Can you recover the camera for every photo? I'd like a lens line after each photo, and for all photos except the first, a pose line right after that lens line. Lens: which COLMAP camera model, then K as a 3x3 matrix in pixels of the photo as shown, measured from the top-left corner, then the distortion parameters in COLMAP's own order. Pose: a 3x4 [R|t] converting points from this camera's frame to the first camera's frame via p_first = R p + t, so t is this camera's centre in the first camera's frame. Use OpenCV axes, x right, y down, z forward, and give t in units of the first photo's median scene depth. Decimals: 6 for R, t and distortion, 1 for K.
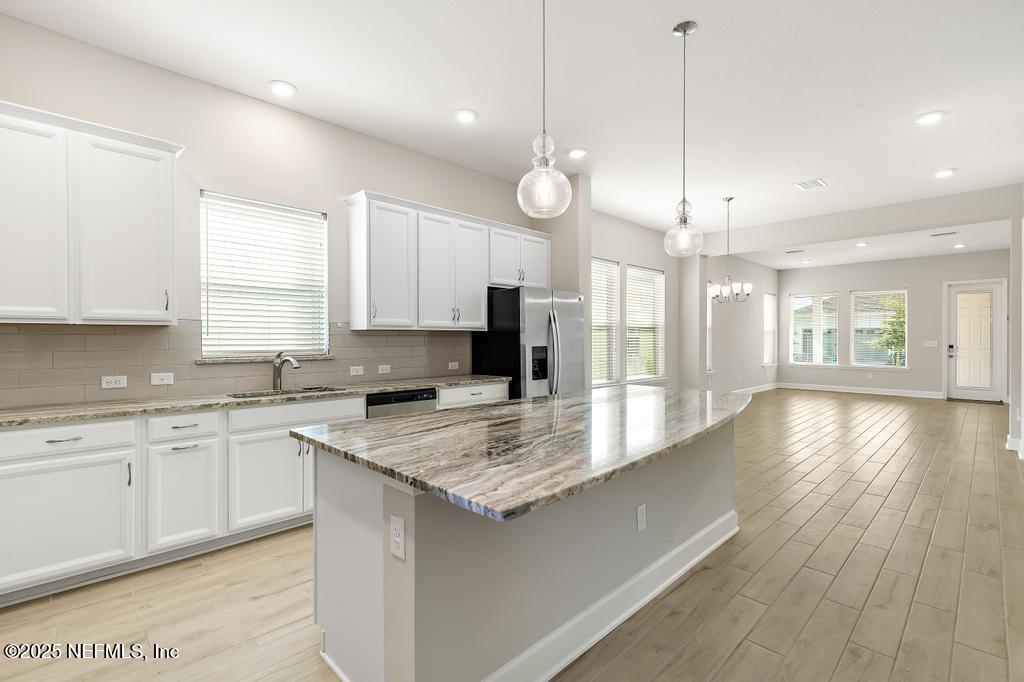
lens RADIAL K [[459.0, 0, 516.7], [0, 459.0, 337.8], [0, 0, 1]] dist [0.009847, -0.003455]
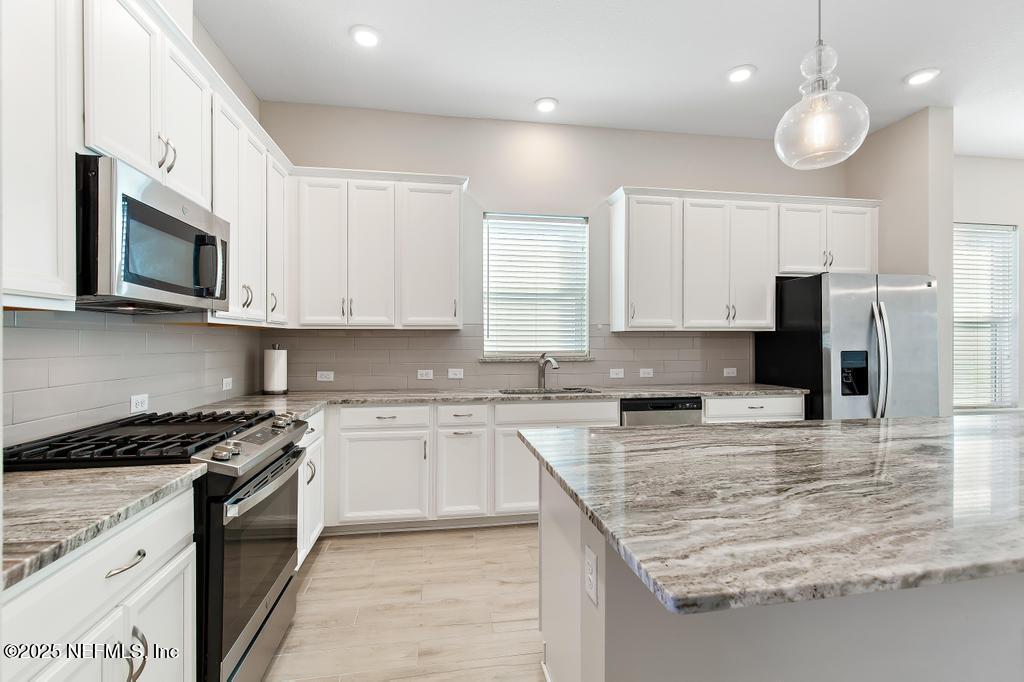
lens RADIAL K [[459.0, 0, 517.0], [0, 459.0, 339.7], [0, 0, 1]] dist [0.009847, -0.003455]
pose [[0.815116, 0.000214, -0.579297, 0.063957], [0.000006, 1.000000, 0.000377, -0.000308], [0.579297, -0.000311, 0.815116, 0.117988]]
